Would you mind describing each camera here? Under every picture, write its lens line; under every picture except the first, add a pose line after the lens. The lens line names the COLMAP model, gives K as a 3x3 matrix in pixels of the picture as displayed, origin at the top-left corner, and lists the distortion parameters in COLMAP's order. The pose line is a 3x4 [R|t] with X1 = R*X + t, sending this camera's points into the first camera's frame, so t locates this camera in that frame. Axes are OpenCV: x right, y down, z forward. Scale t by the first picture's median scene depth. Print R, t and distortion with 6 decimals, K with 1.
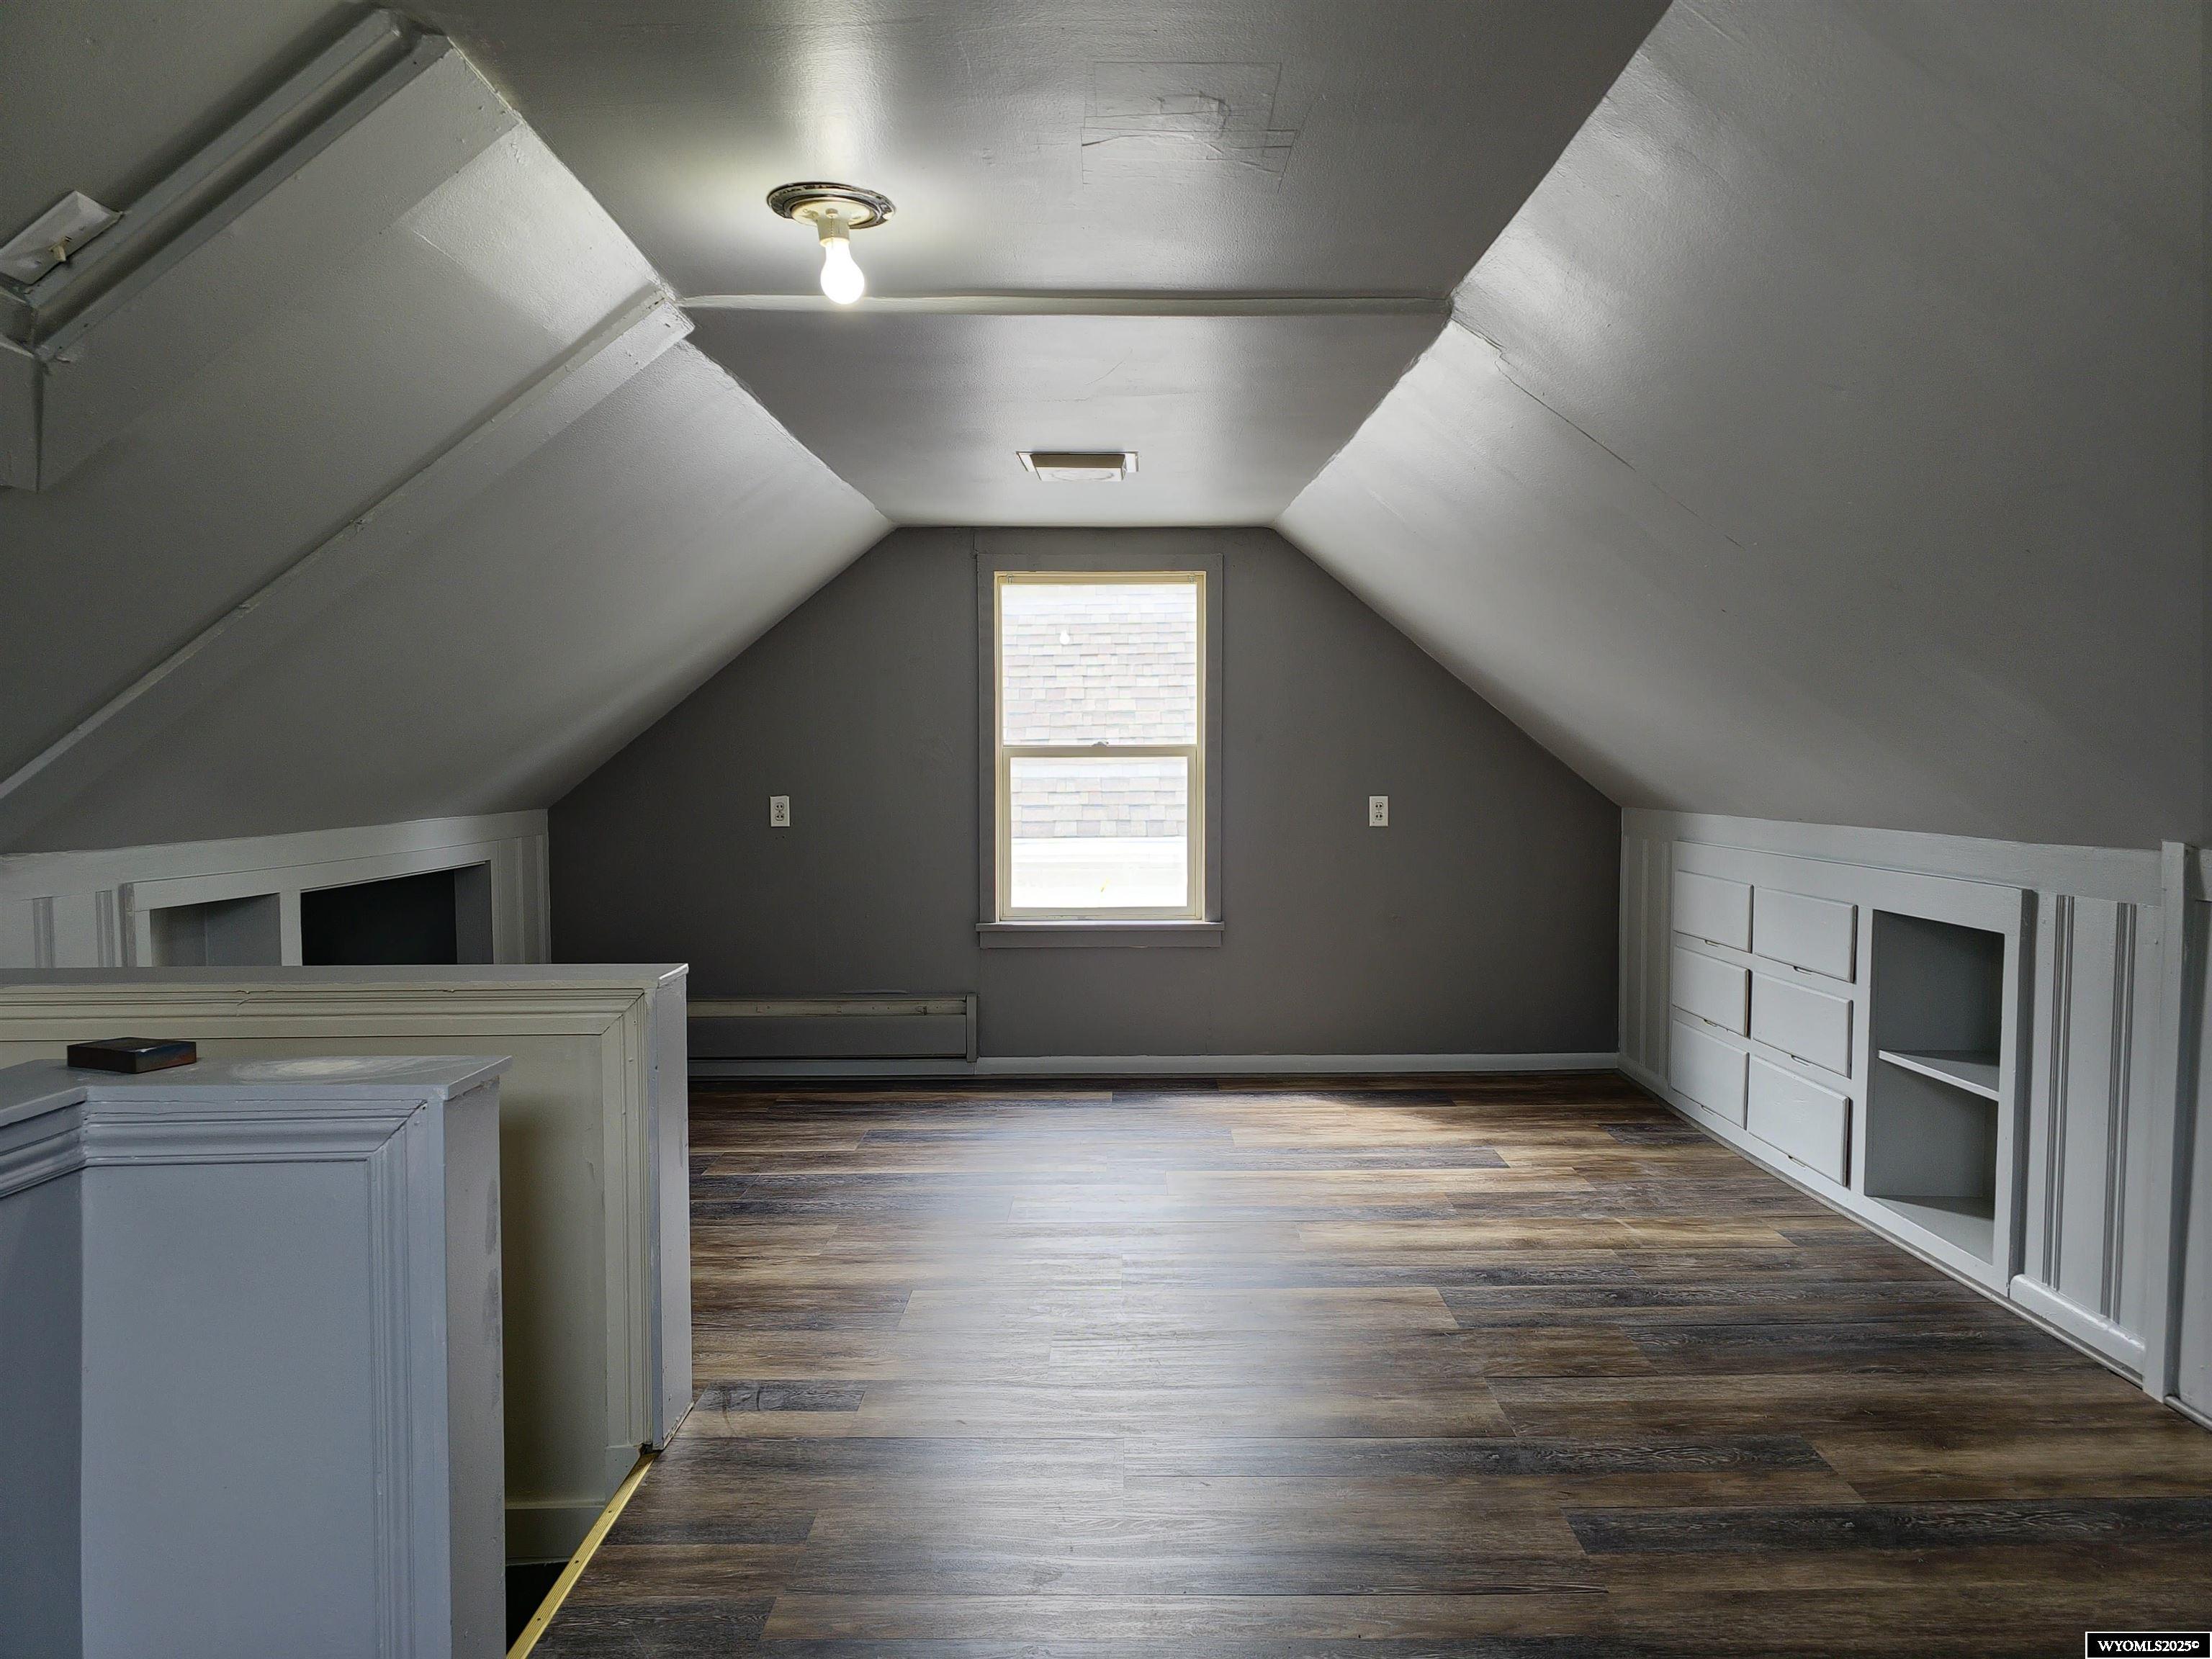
lens RADIAL K [[1462.0, 0, 1104.4], [0, 1462.0, 851.3], [0, 0, 1]] dist [0.061549, -0.001024]
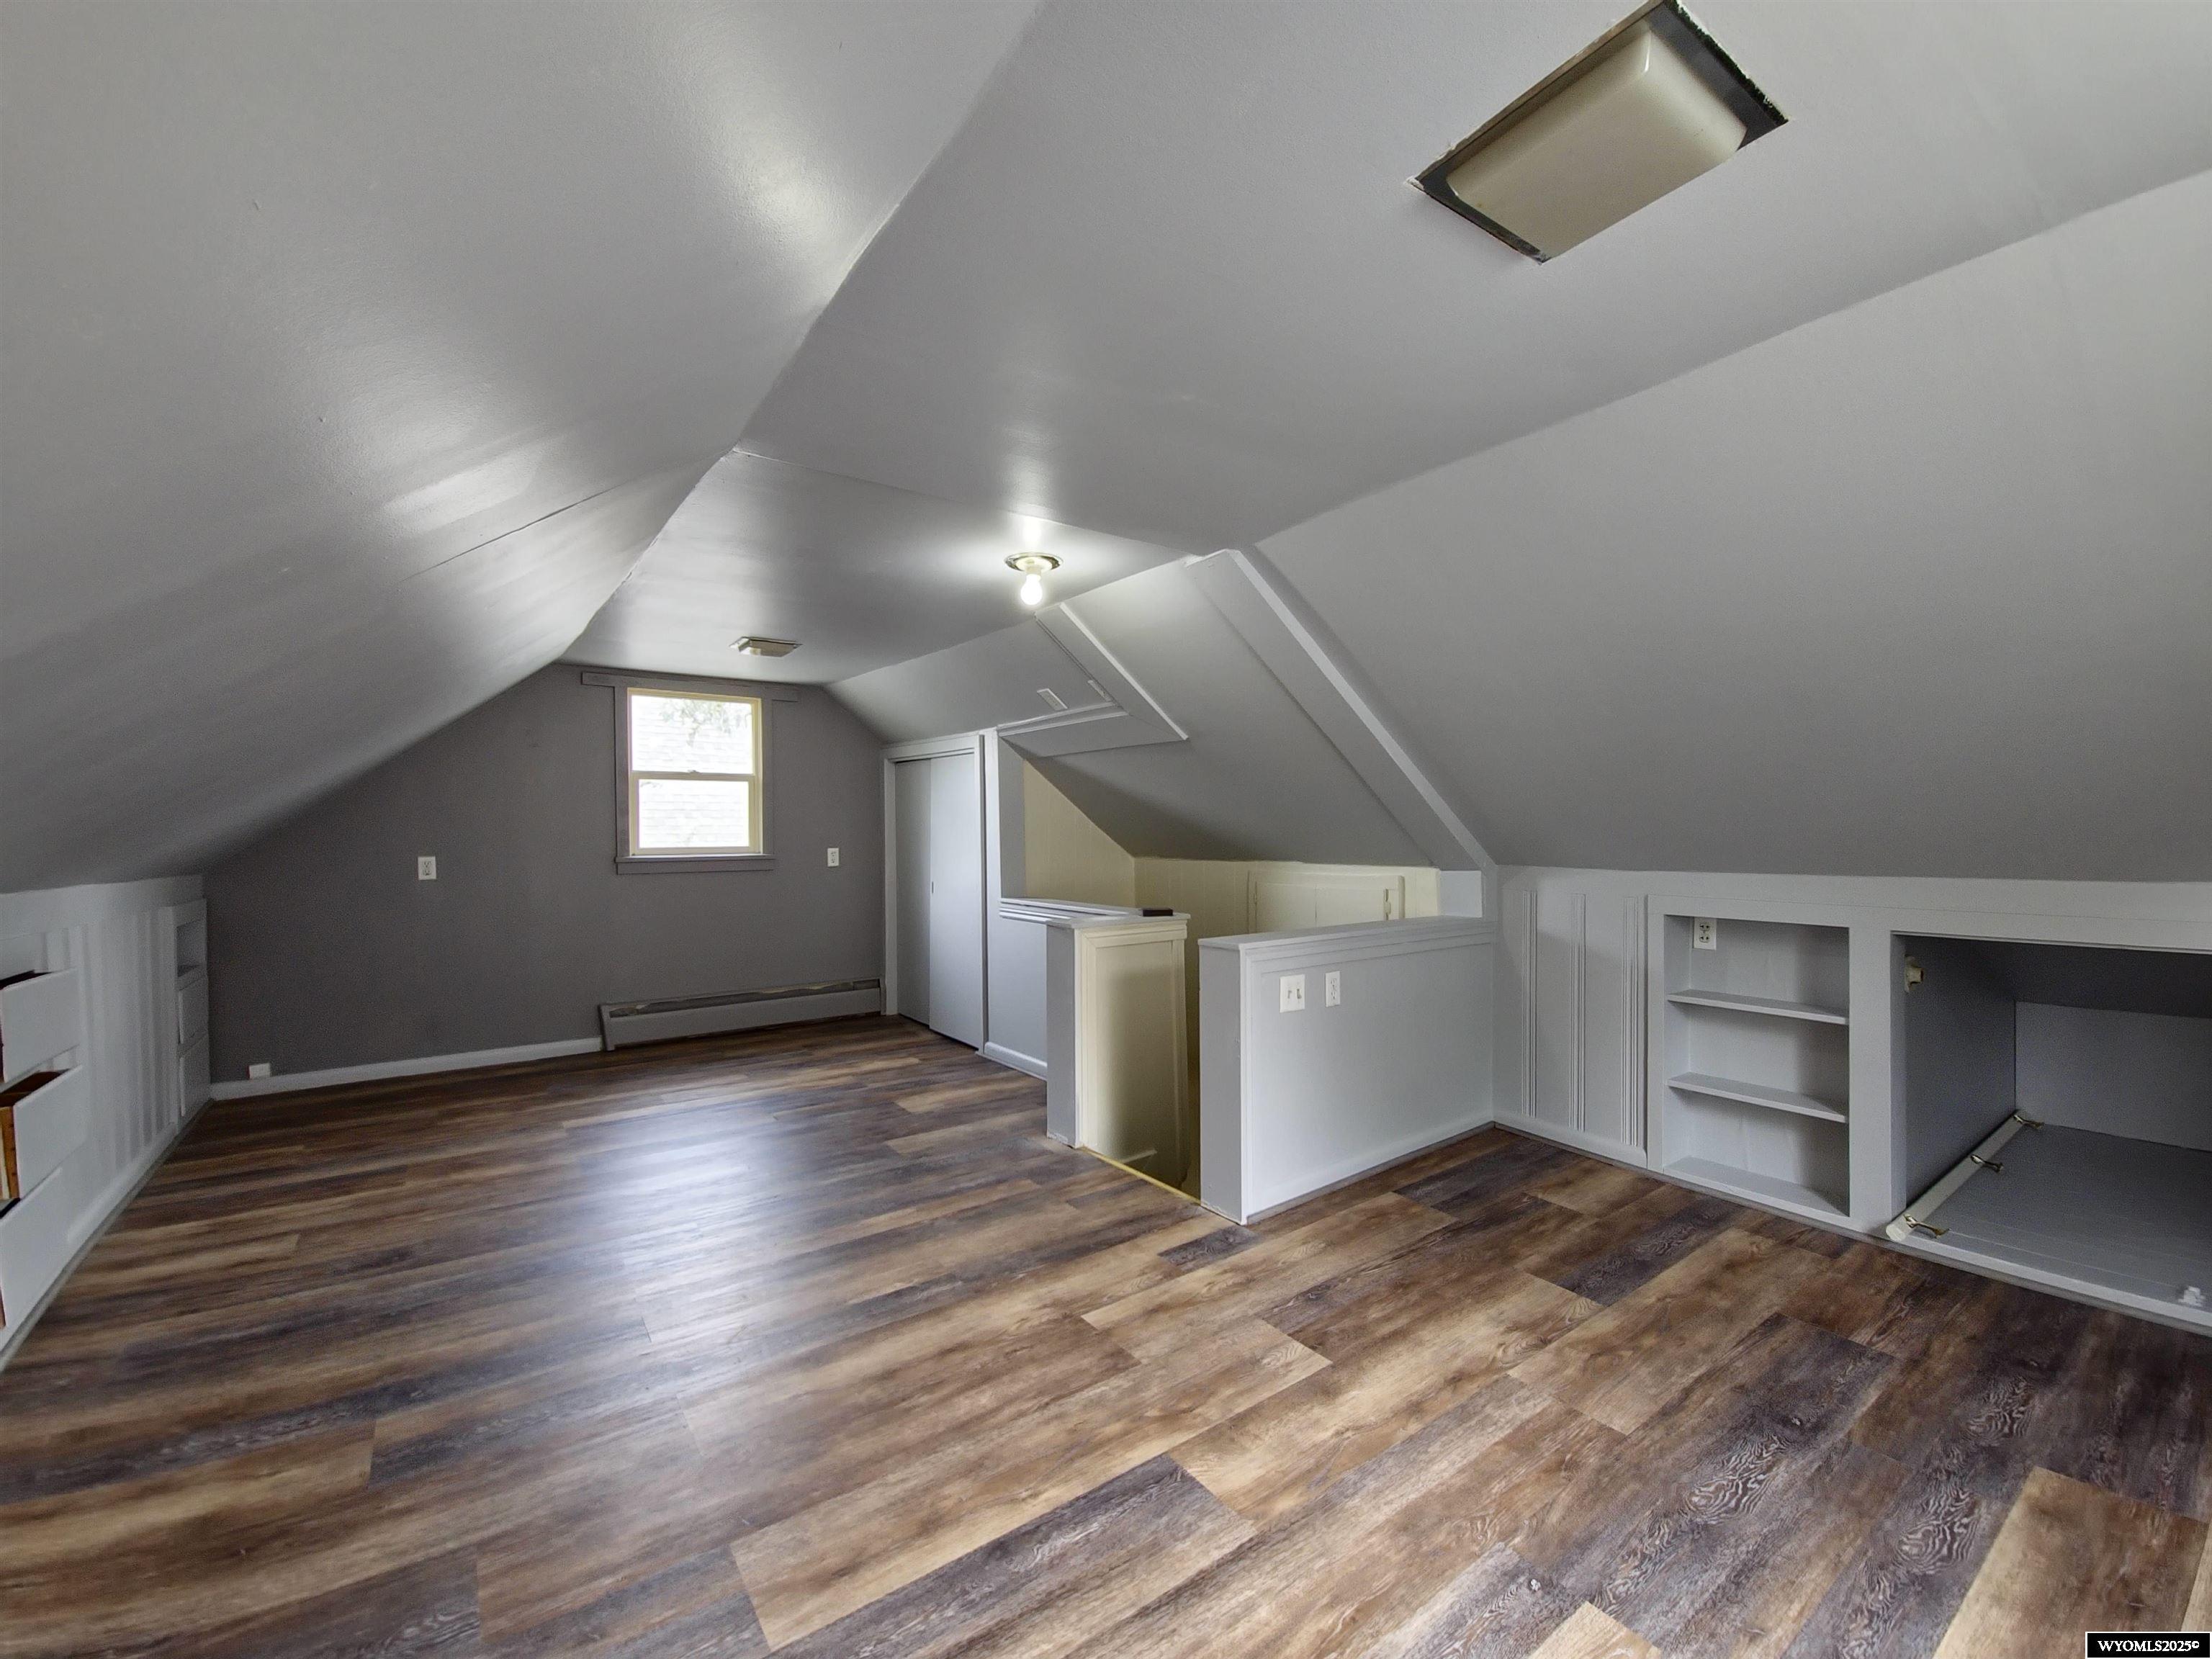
lens RADIAL K [[913.2, 0, 1106.0], [0, 913.2, 829.5], [0, 0, 1]] dist [0.002147, -0.011419]
pose [[-0.802101, -0.003050, -0.597180, 0.381717], [-0.031038, 0.998848, 0.036588, -0.068936], [0.596381, 0.047883, -0.801272, 1.543446]]
